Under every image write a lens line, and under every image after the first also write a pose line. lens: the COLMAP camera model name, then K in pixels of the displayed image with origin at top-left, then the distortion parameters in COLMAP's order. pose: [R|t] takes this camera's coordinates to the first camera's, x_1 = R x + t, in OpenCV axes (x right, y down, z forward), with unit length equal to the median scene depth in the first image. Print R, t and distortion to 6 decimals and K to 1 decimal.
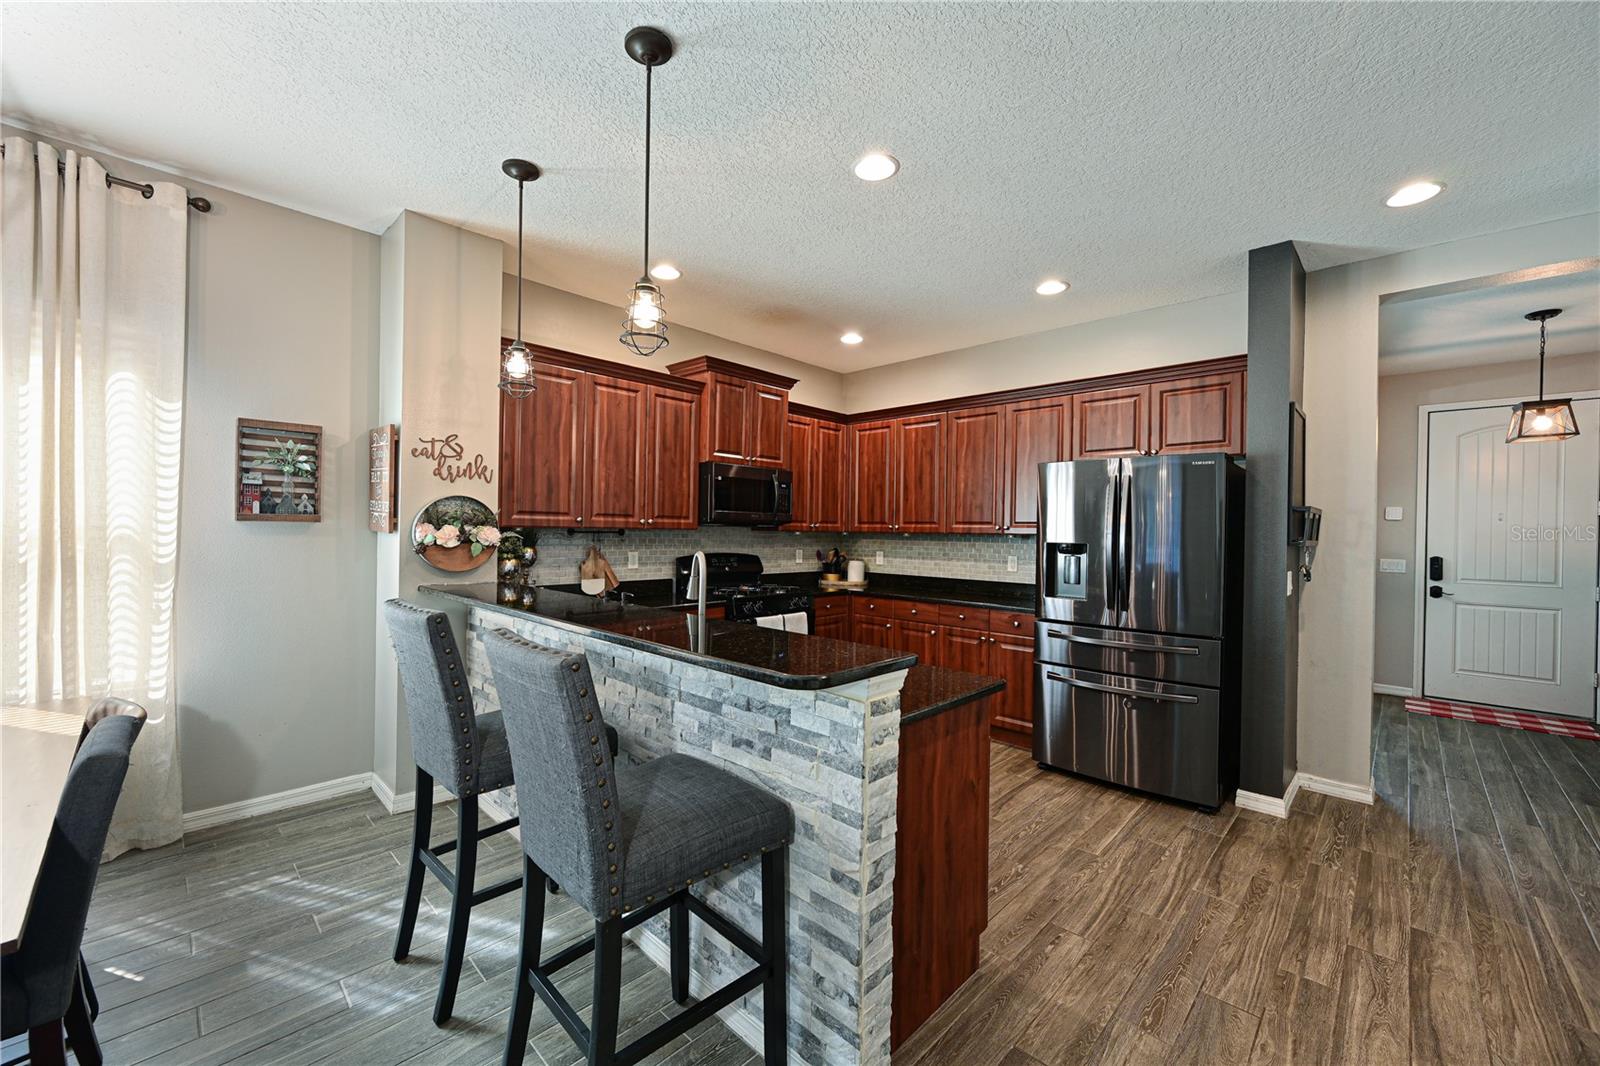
lens RADIAL K [[629.7, 0, 797.2], [0, 629.7, 526.8], [0, 0, 1]] dist [-0.001231, 0.000424]
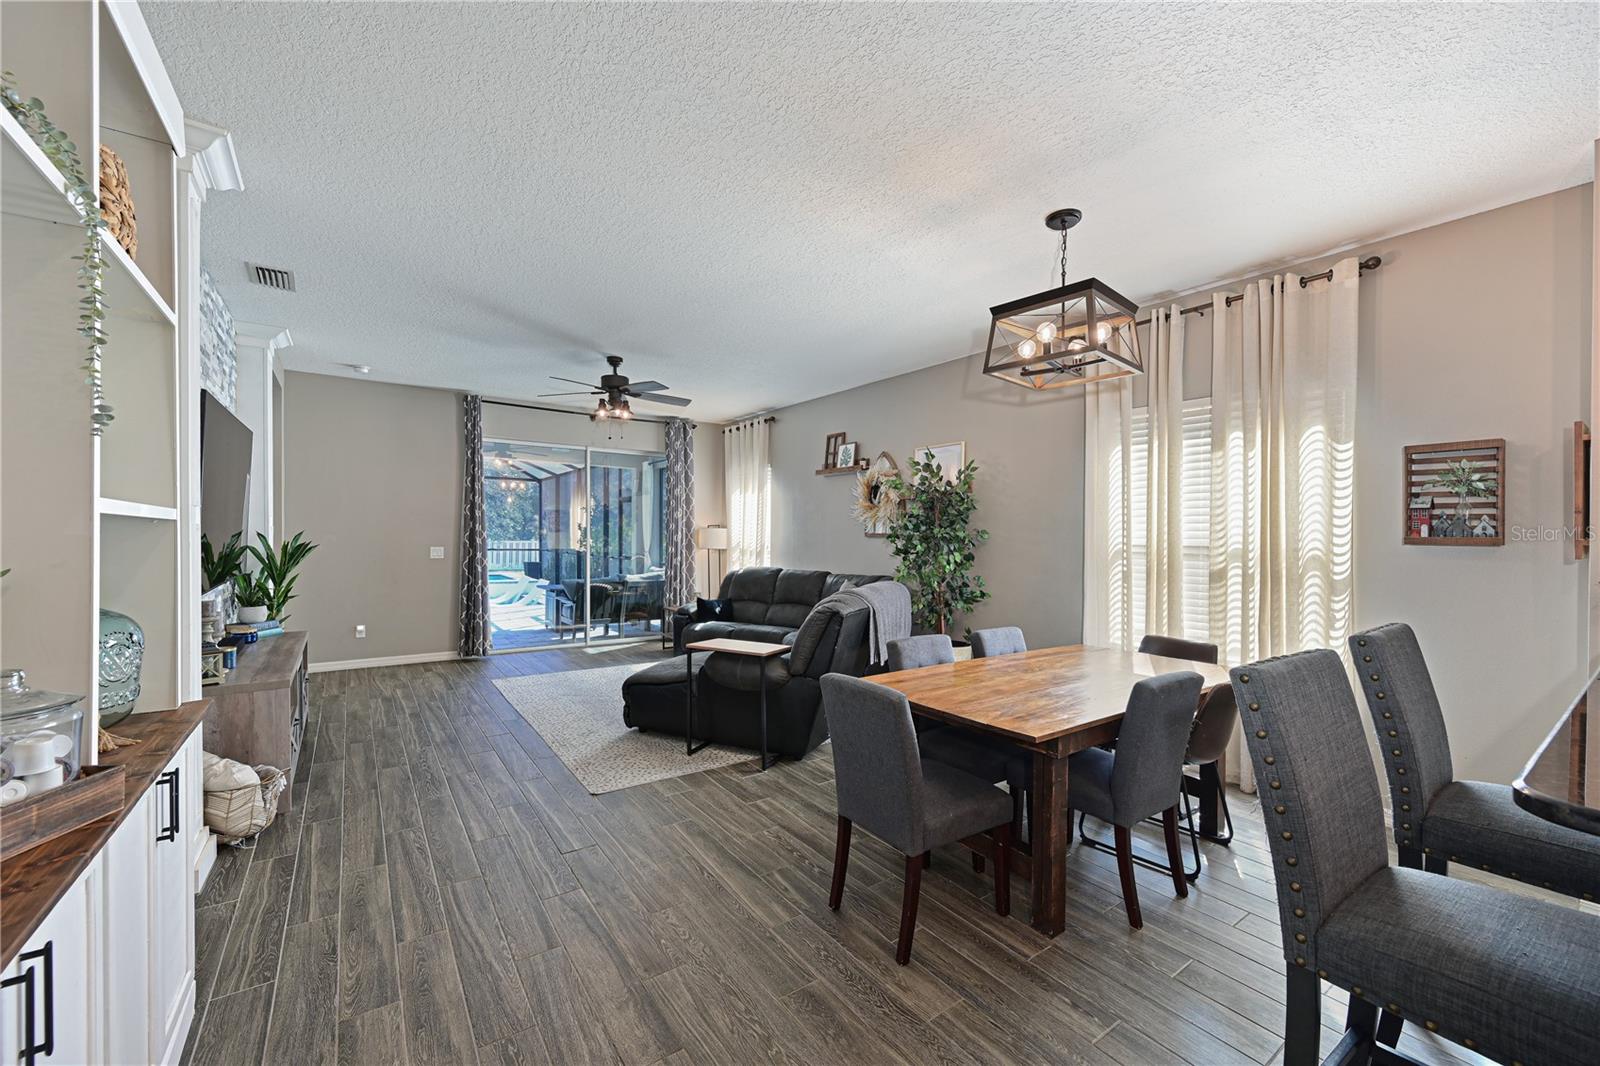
lens RADIAL K [[629.7, 0, 792.0], [0, 629.7, 540.3], [0, 0, 1]] dist [-0.001231, 0.000424]
pose [[-0.188257, -0.011270, -0.982055, 0.291552], [-0.011560, 0.999890, -0.009259, 0.004871], [0.982052, 0.009610, -0.188367, 0.167239]]
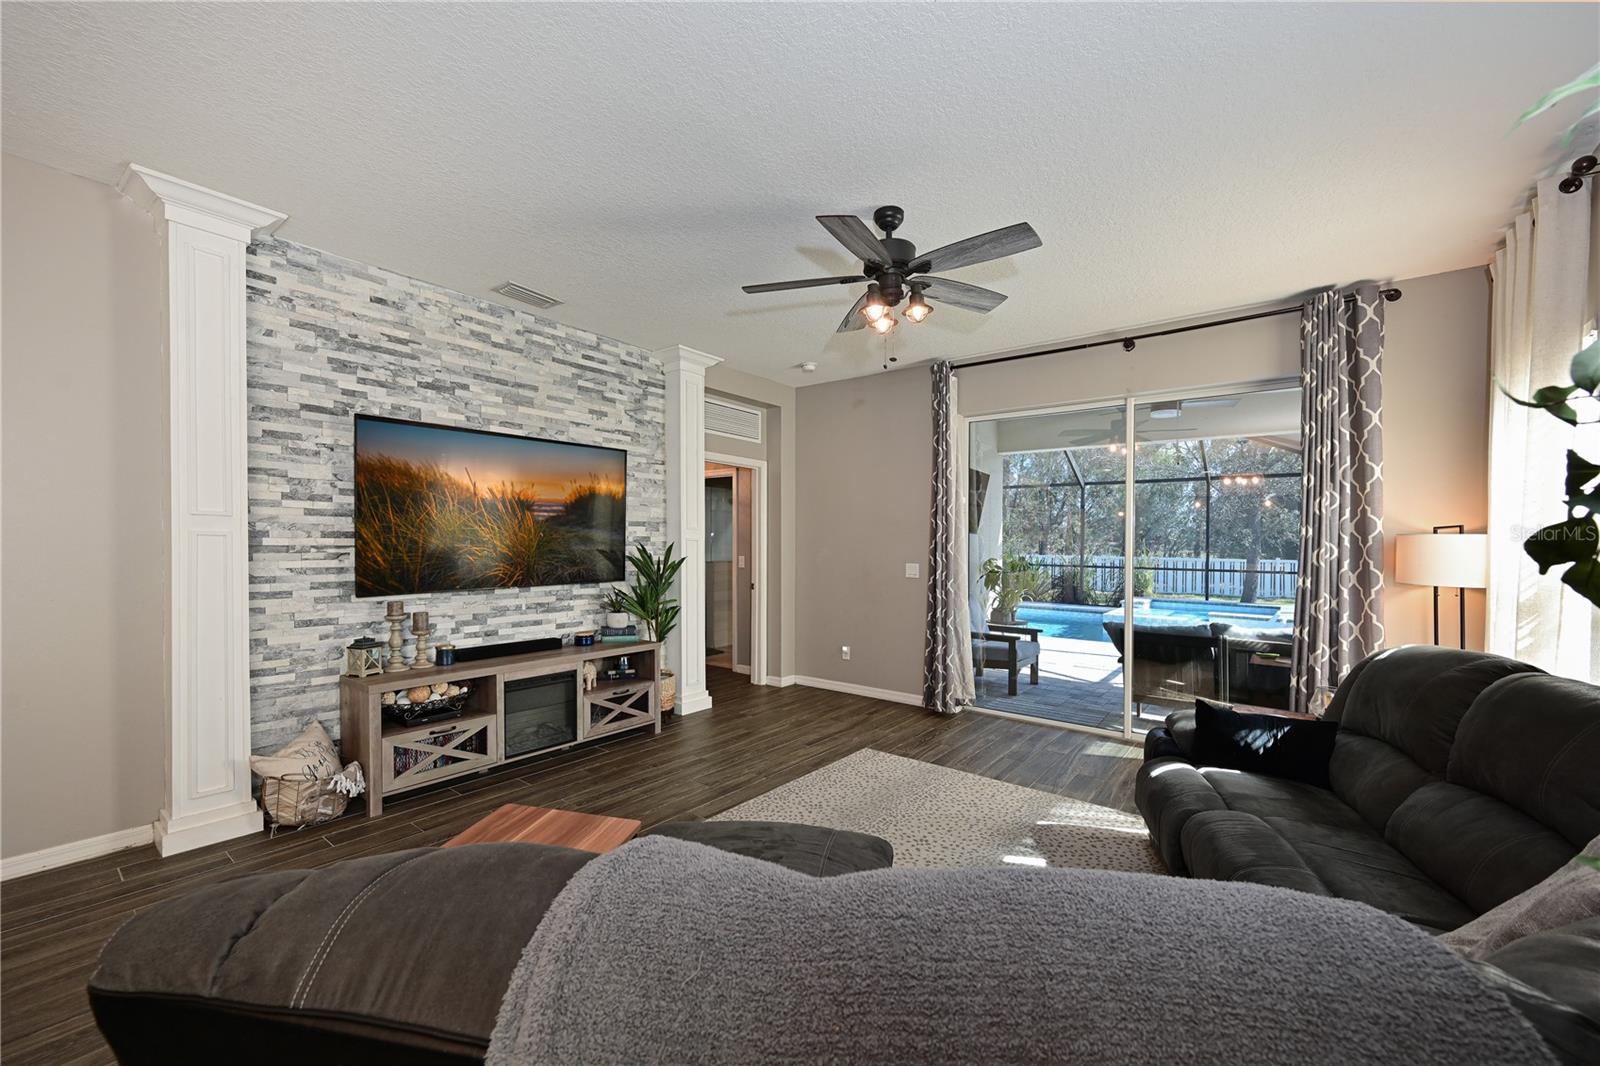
lens RADIAL K [[629.7, 0, 797.9], [0, 629.7, 544.4], [0, 0, 1]] dist [-0.001231, 0.000424]
pose [[-0.993936, -0.028898, -0.106092, -1.035787], [-0.028767, 0.999582, -0.002758, -0.014879], [0.106127, 0.000311, -0.994352, 0.260544]]
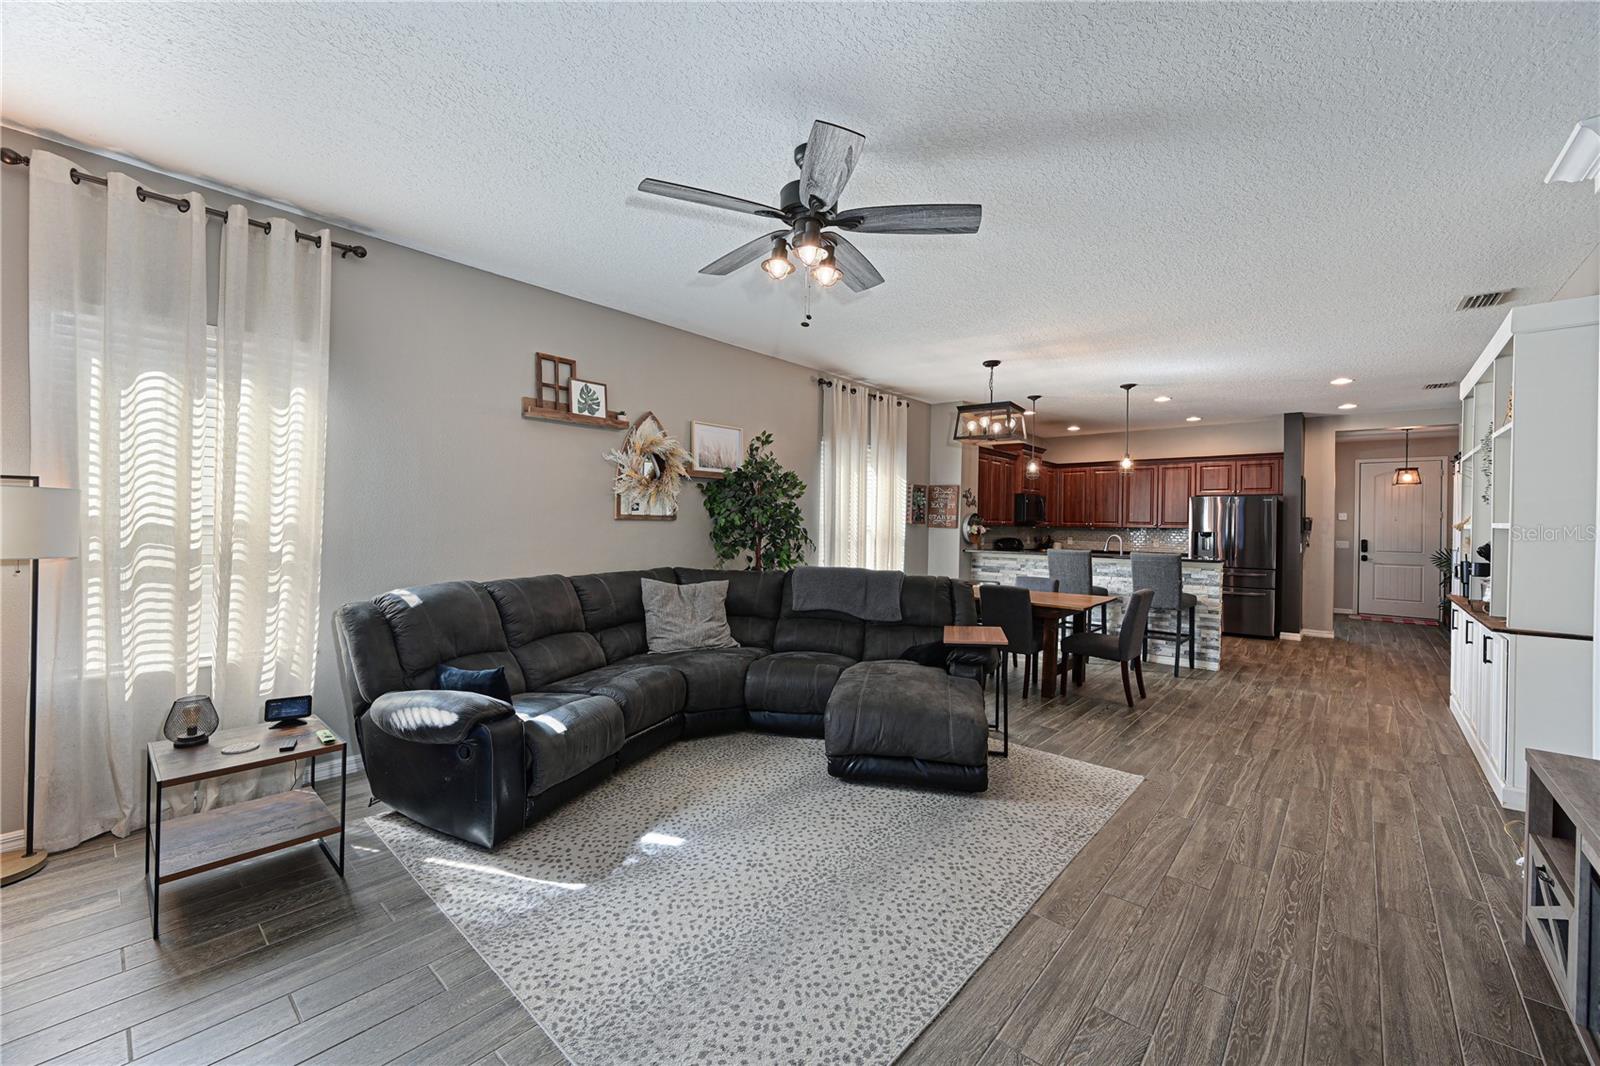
lens RADIAL K [[629.7, 0, 789.8], [0, 629.7, 515.4], [0, 0, 1]] dist [-0.001231, 0.000424]
pose [[0.999398, -0.000310, 0.034688, -1.301294], [0.000488, 0.999987, -0.005109, -0.027359], [-0.034686, 0.005123, 0.999385, -1.392428]]
